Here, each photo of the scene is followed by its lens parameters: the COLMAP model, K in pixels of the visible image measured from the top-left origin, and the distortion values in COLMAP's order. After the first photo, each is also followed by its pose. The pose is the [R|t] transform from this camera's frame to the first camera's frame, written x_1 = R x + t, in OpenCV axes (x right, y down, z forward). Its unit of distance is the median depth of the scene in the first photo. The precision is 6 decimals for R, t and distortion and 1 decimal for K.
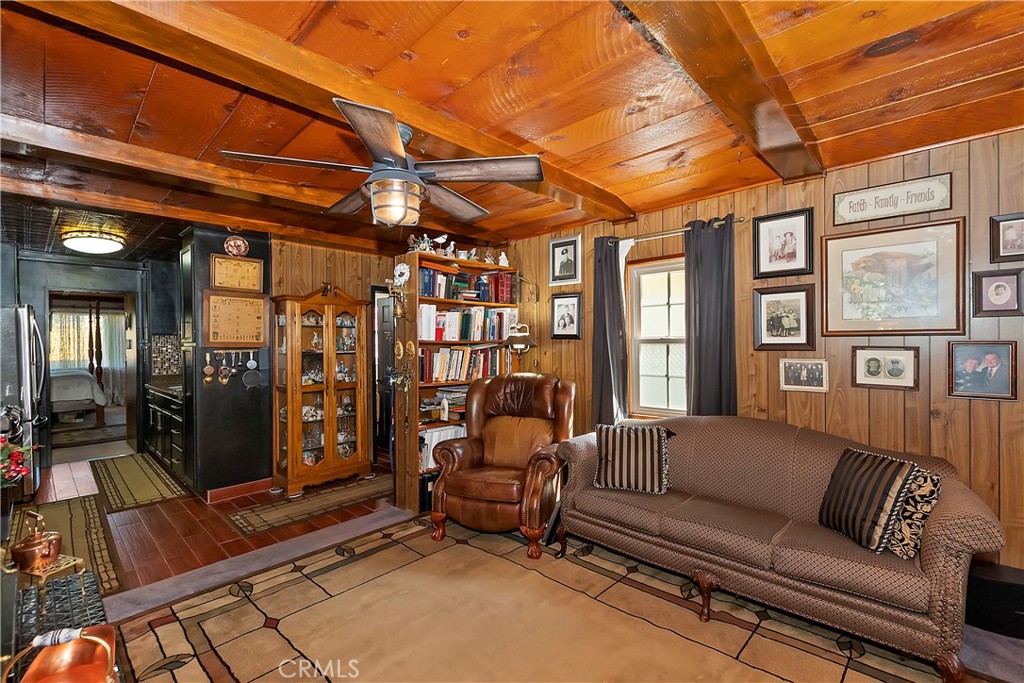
lens RADIAL K [[445.0, 0, 501.2], [0, 445.0, 341.1], [0, 0, 1]] dist [-0.000088, -0.000318]
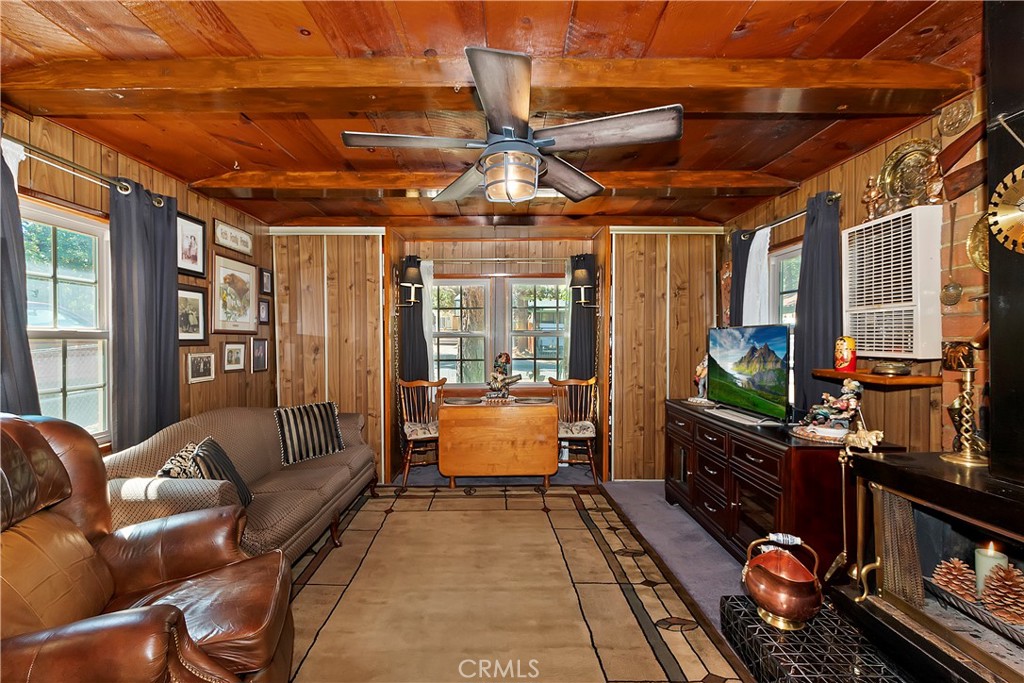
lens RADIAL K [[434.6, 0, 506.1], [0, 434.6, 345.1], [0, 0, 1]] dist [0.000110, -0.000083]
pose [[-0.698883, 0.006032, 0.715211, -0.641715], [0.013783, 0.999892, 0.005036, 0.024319], [-0.715103, 0.013377, -0.698891, 1.214849]]
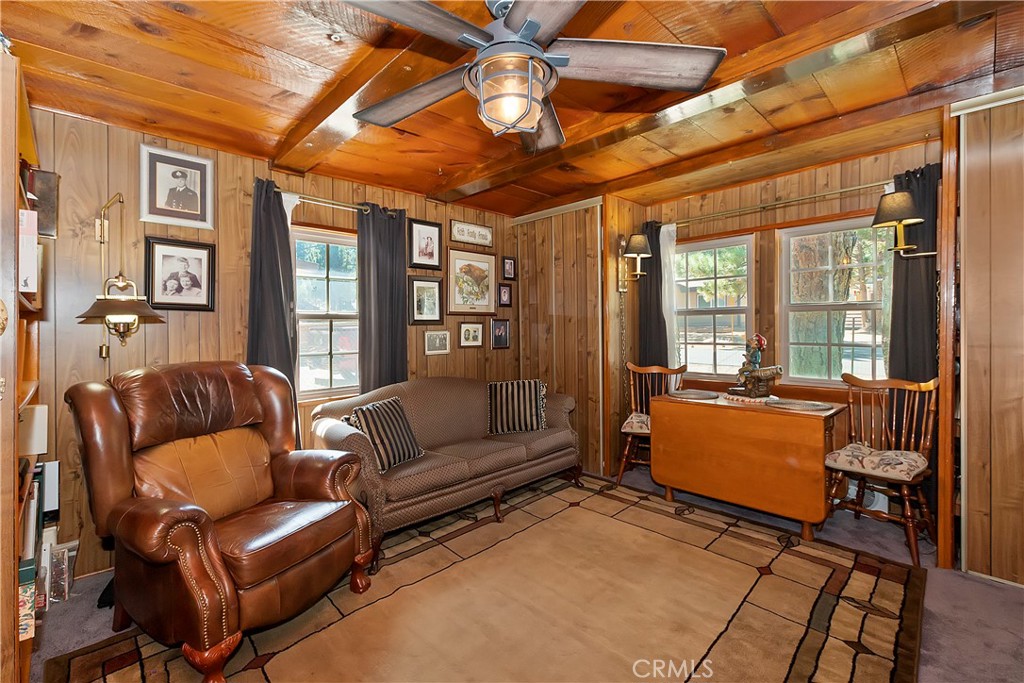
lens RADIAL K [[444.0, 0, 509.1], [0, 444.0, 330.1], [0, 0, 1]] dist [-0.000808, -0.000629]
pose [[0.041745, 0.006416, 0.999108, -0.688698], [0.012303, 0.999900, -0.006935, 0.049295], [-0.999053, 0.012582, 0.041662, 0.718880]]
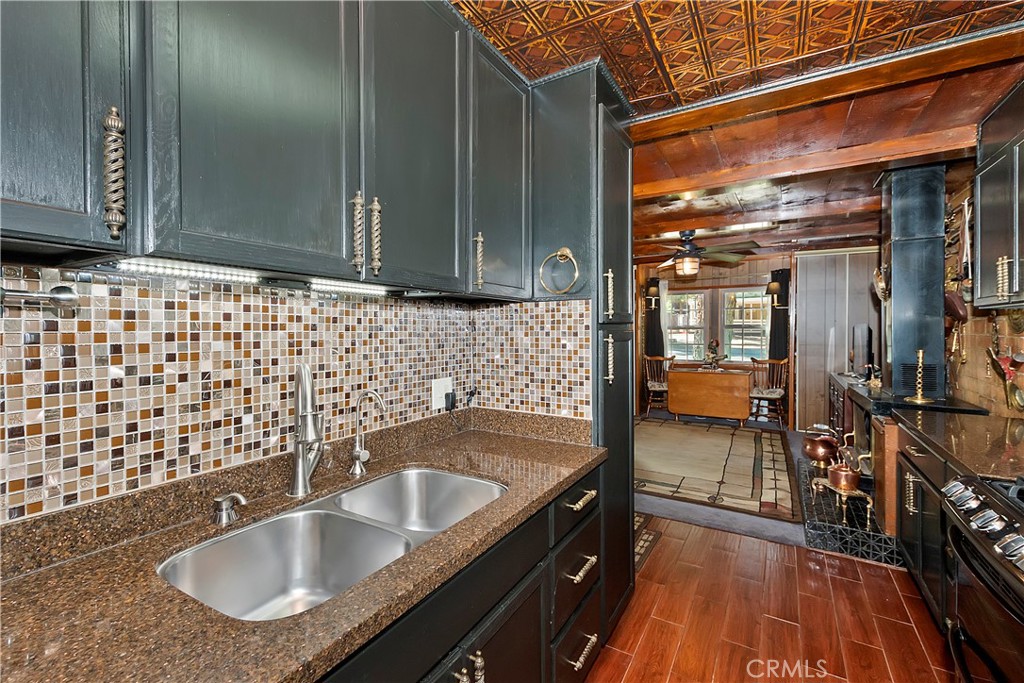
lens RADIAL K [[444.0, 0, 509.1], [0, 444.0, 330.1], [0, 0, 1]] dist [-0.000808, -0.000629]
pose [[-0.214389, 0.010238, 0.976695, -1.640635], [0.006741, 0.999937, -0.009002, 0.021979], [-0.976725, 0.004654, -0.214444, 1.742037]]
